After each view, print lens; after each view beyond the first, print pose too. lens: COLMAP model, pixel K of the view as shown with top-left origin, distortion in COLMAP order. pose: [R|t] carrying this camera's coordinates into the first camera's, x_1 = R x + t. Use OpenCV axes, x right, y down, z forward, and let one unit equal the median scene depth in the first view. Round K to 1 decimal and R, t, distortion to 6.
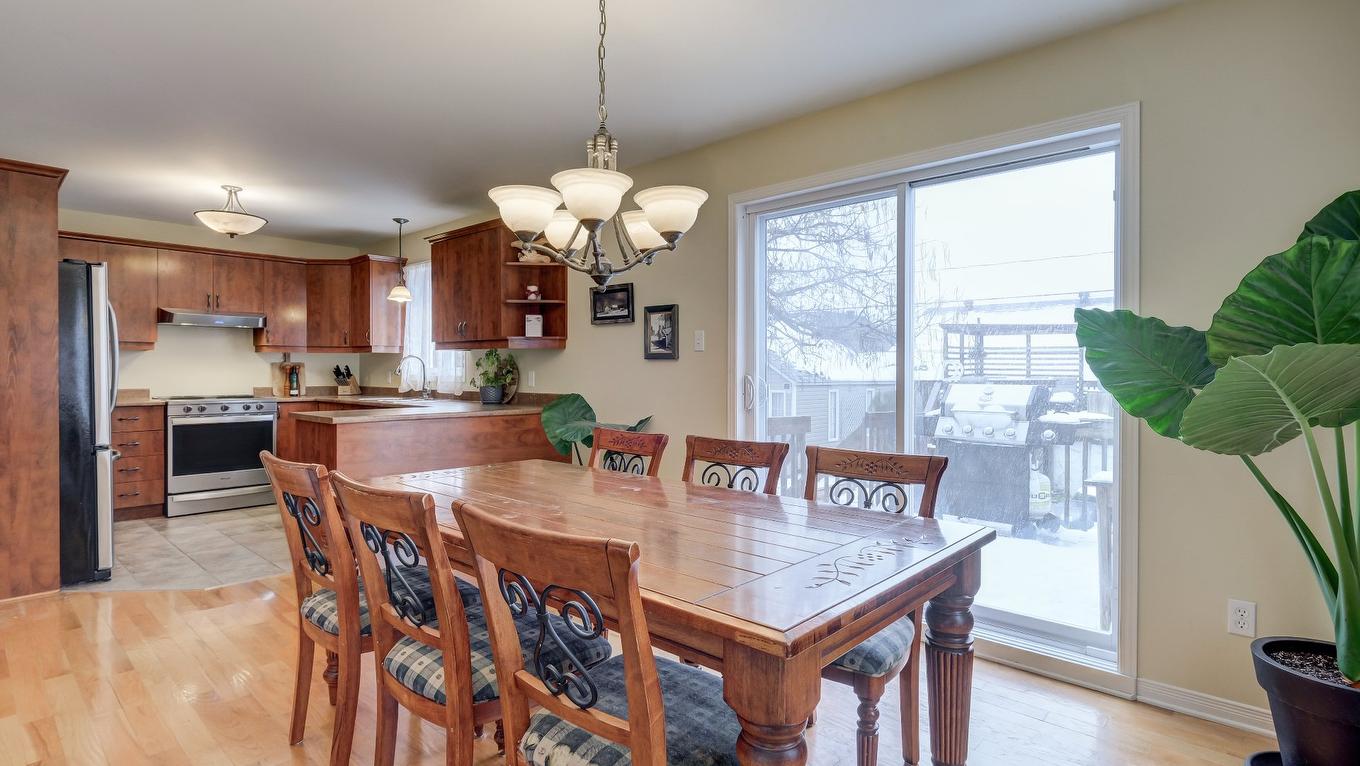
lens RADIAL K [[666.4, 0, 678.1], [0, 666.4, 375.7], [0, 0, 1]] dist [0.000417, -0.000598]
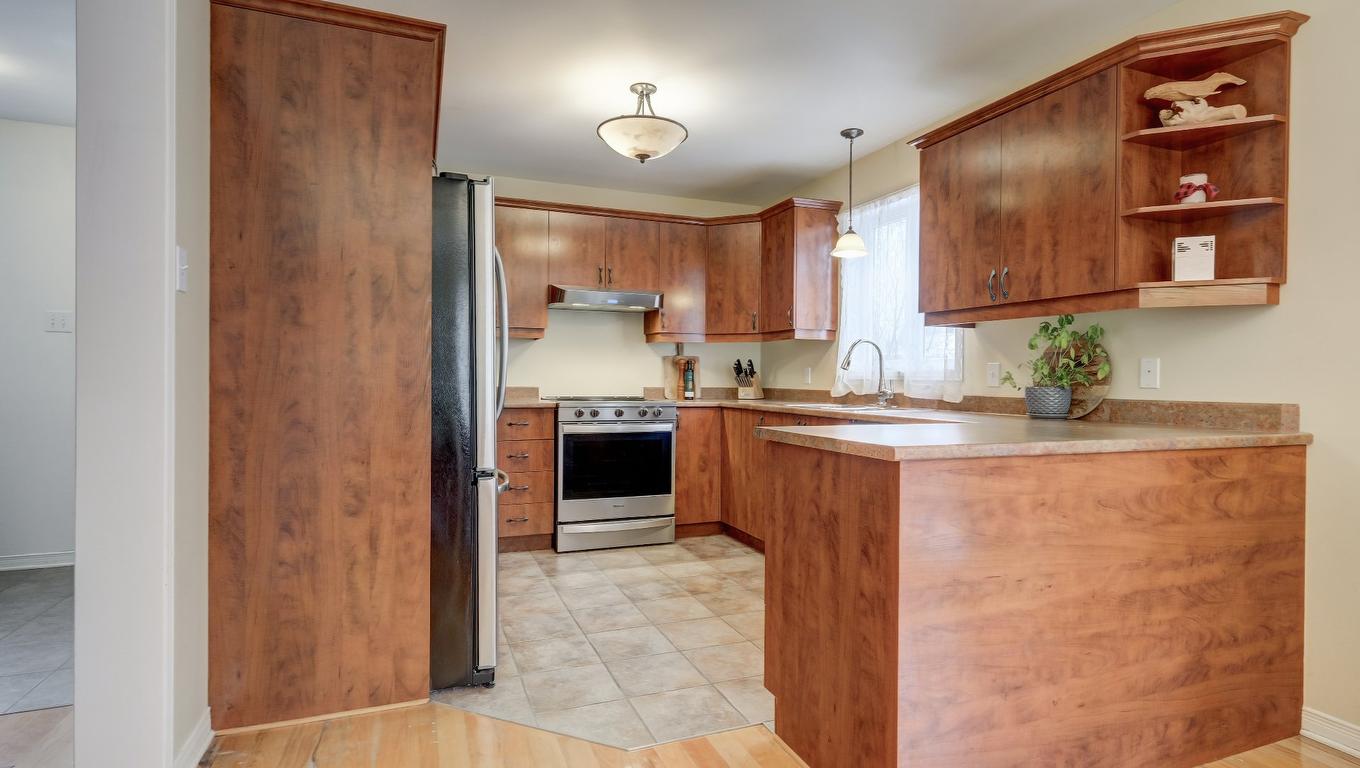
lens RADIAL K [[678.5, 0, 680.0], [0, 678.5, 384.0], [0, 0, 1]] dist [0.000507, -0.000089]
pose [[0.898449, 0.008000, -0.439006, -0.297054], [-0.008656, 0.999962, 0.000506, 0.015361], [0.438993, 0.003346, 0.898484, 0.358134]]
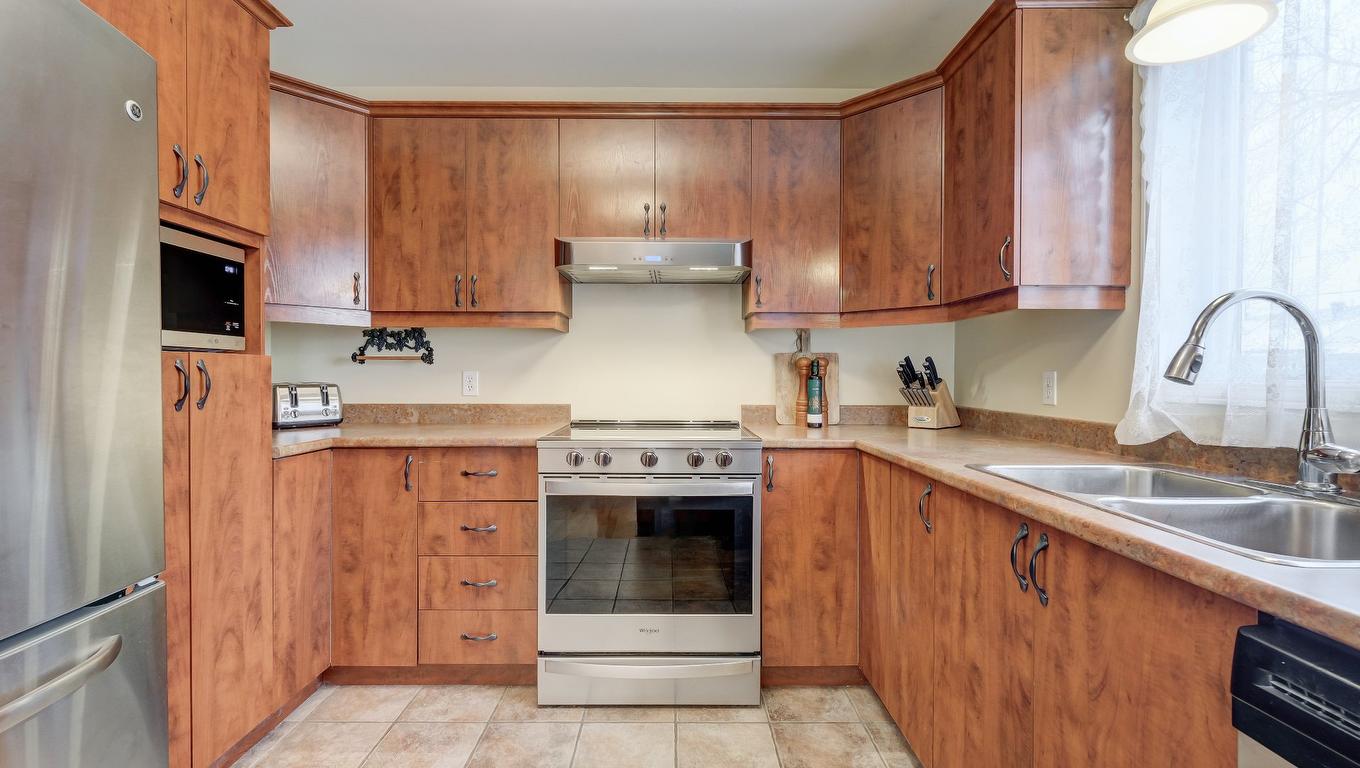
lens RADIAL K [[602.3, 0, 675.6], [0, 602.3, 381.6], [0, 0, 1]] dist [-0.003528, -0.000497]
pose [[0.680464, 0.007048, -0.732747, -0.421847], [-0.006774, 0.999972, 0.003328, -0.000814], [0.732750, 0.002699, 0.680493, 0.805087]]
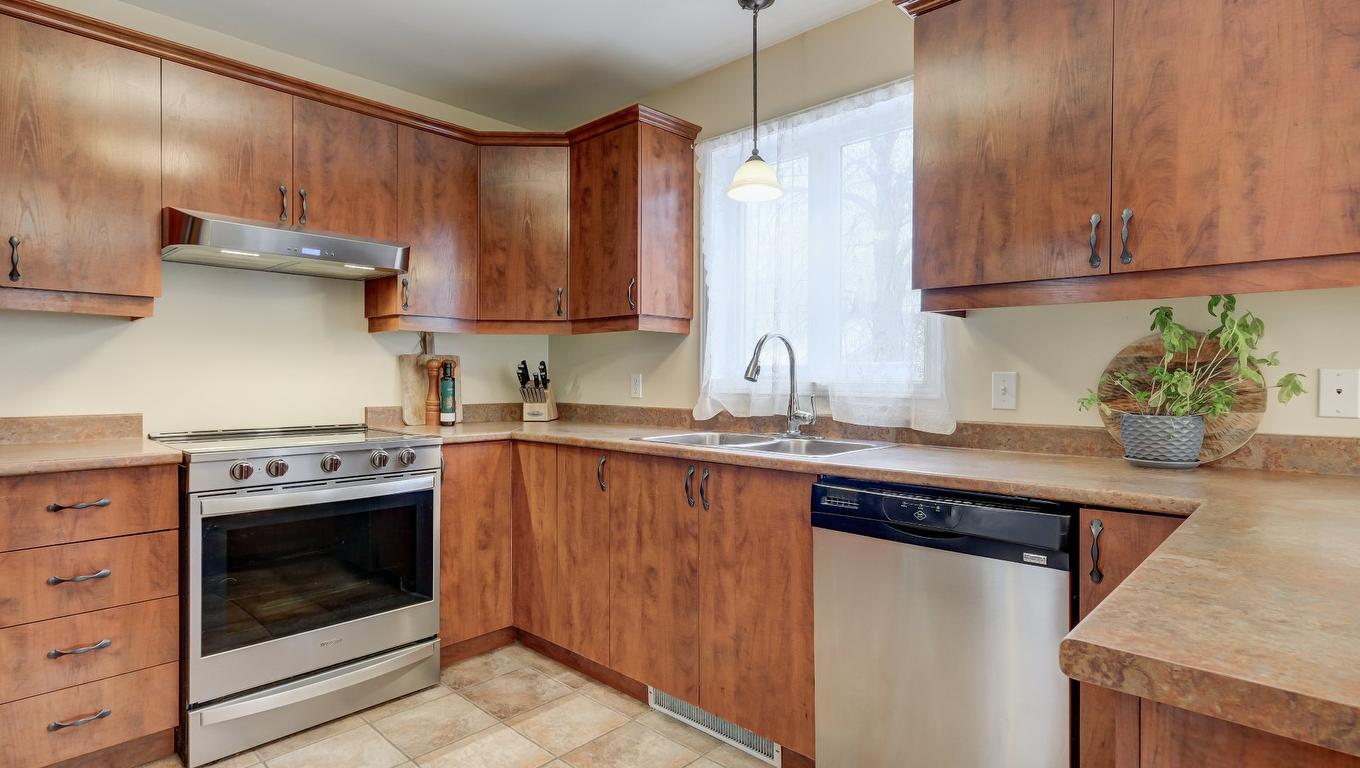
lens RADIAL K [[678.5, 0, 680.0], [0, 678.5, 384.0], [0, 0, 1]] dist [0.000507, -0.000089]
pose [[0.999938, 0.000049, -0.011119, -0.497108], [-0.000032, 0.999999, 0.001547, 0.000401], [0.011119, -0.001546, 0.999937, 0.636852]]
